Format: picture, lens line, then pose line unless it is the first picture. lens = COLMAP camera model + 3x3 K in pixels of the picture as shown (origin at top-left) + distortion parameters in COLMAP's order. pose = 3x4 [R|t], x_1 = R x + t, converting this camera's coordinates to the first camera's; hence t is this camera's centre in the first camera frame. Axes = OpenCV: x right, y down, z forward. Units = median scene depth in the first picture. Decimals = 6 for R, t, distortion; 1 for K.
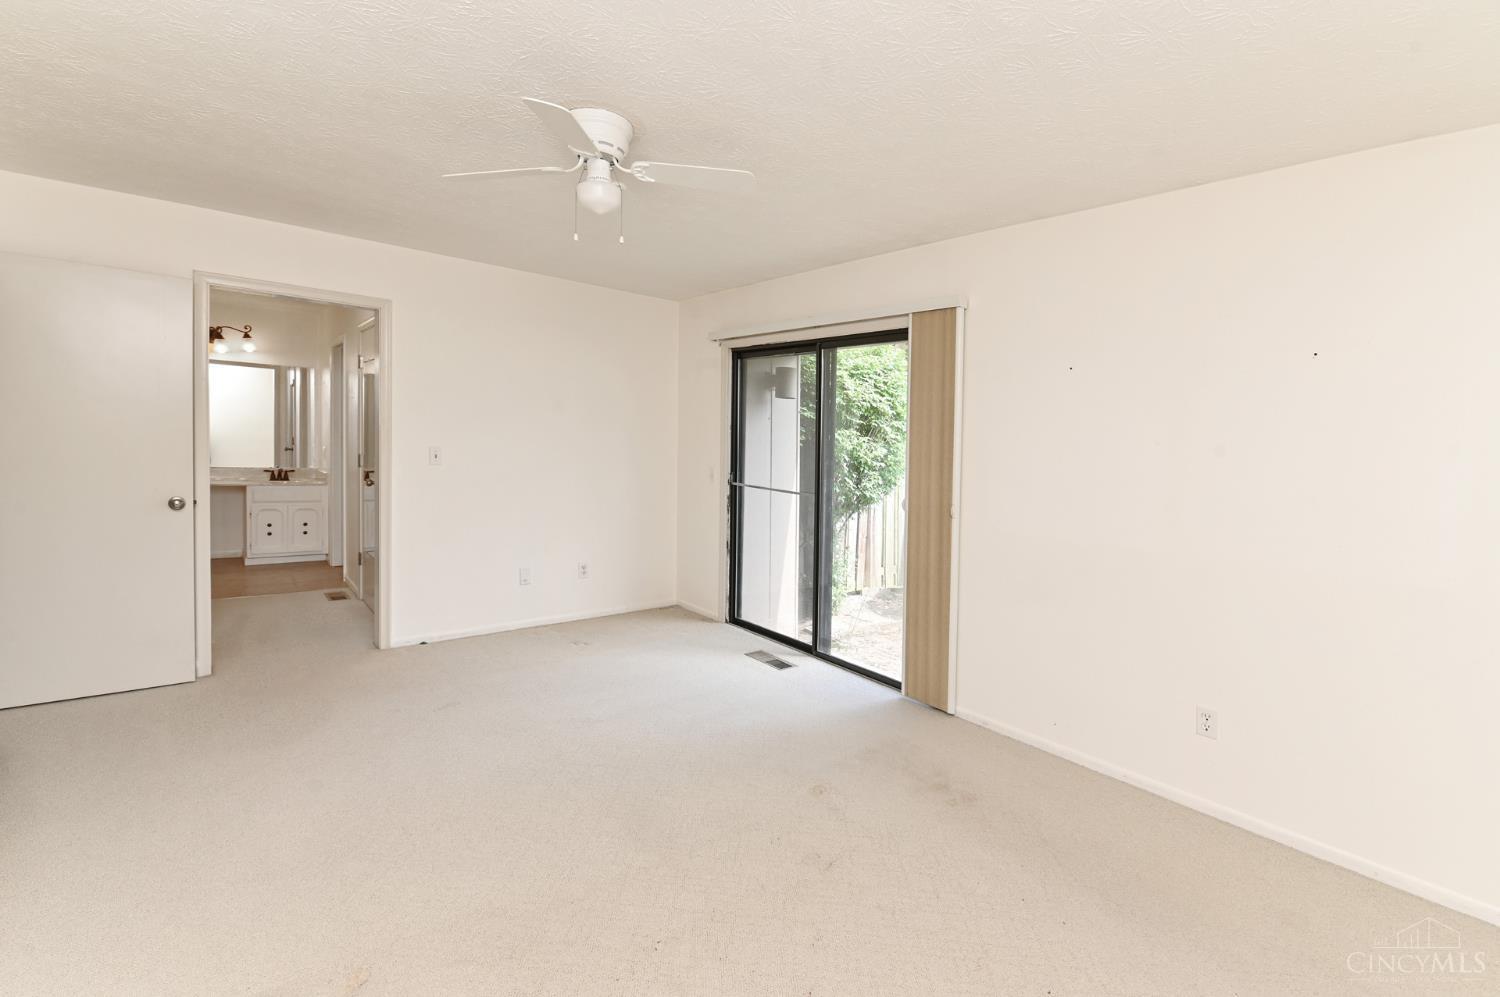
lens RADIAL K [[691.1, 0, 748.5], [0, 691.1, 470.1], [0, 0, 1]] dist [0.000043, -0.000247]
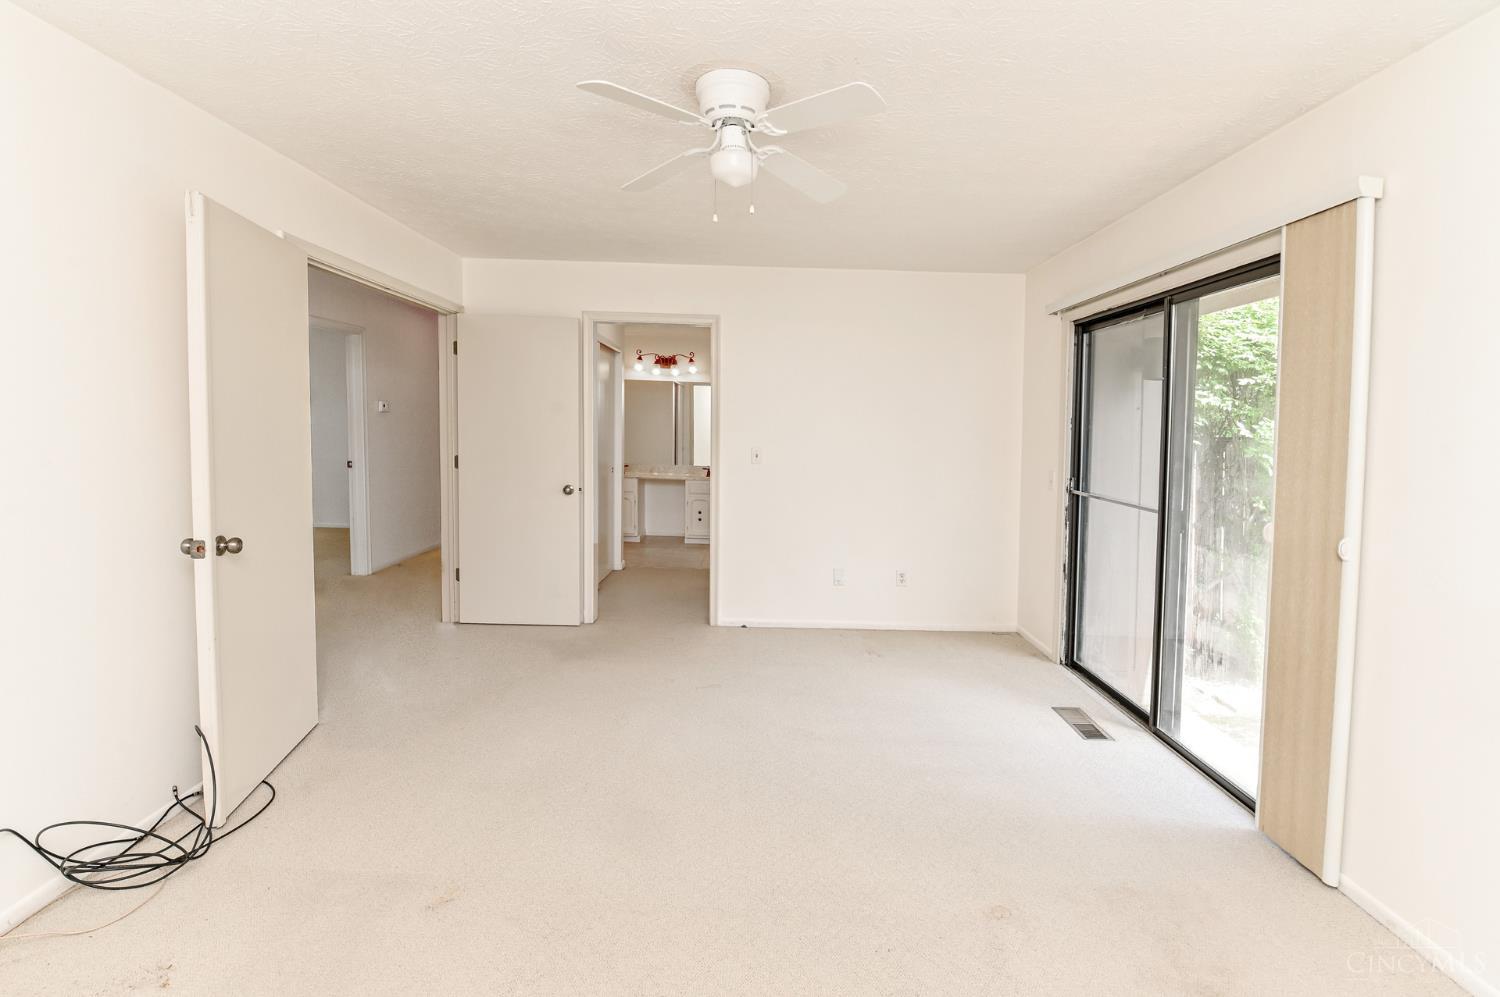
lens RADIAL K [[677.6, 0, 748.5], [0, 677.6, 485.6], [0, 0, 1]] dist [0.000114, -0.012358]
pose [[0.760455, 0.031199, -0.648640, 0.211088], [-0.021045, 0.999505, 0.023401, 0.001852], [0.649049, -0.004145, 0.760735, 0.176951]]
